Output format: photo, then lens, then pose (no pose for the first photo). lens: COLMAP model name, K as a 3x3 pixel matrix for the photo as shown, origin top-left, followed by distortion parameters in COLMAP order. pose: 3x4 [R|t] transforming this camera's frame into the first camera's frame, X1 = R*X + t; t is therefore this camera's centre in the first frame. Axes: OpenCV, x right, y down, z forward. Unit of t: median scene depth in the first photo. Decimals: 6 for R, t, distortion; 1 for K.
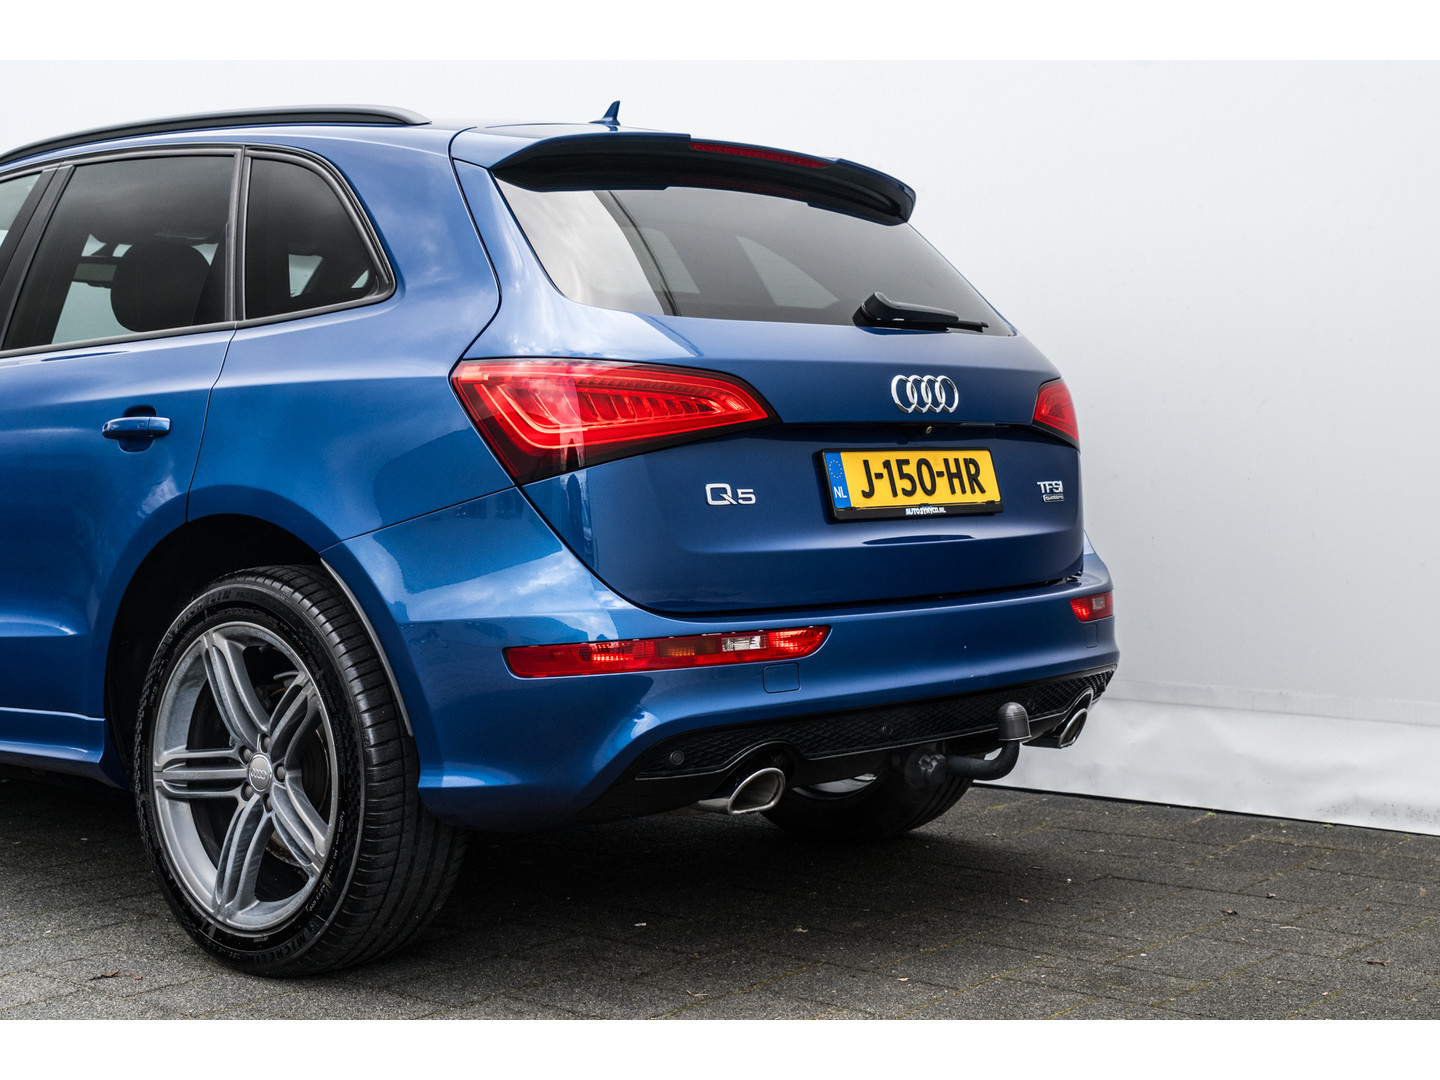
lens RADIAL K [[2079.9, 0, 720.0], [0, 2079.9, 540.0], [0, 0, 1]] dist [0.057340, 0.036298]
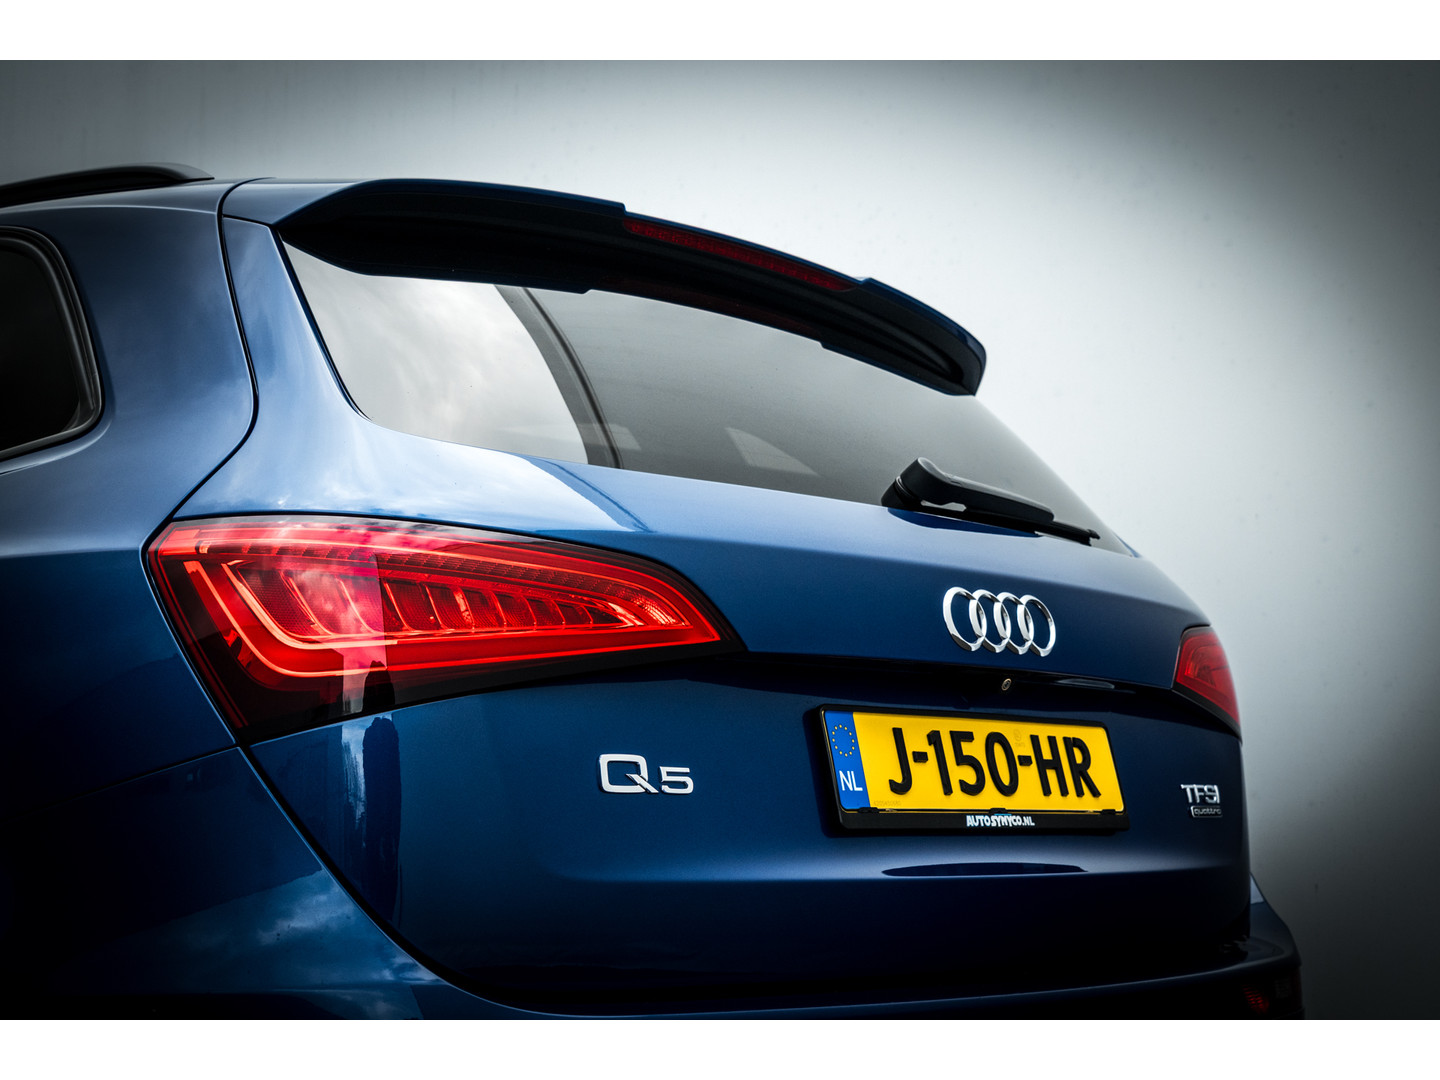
lens RADIAL K [[2079.9, 0, 720.0], [0, 2079.9, 540.0], [0, 0, 1]] dist [0.057340, 0.036298]
pose [[0.999184, 0.021595, -0.034140, 0.038404], [-0.026836, 0.986526, -0.161389, 0.004719], [0.030194, 0.162173, 0.986300, 0.407585]]
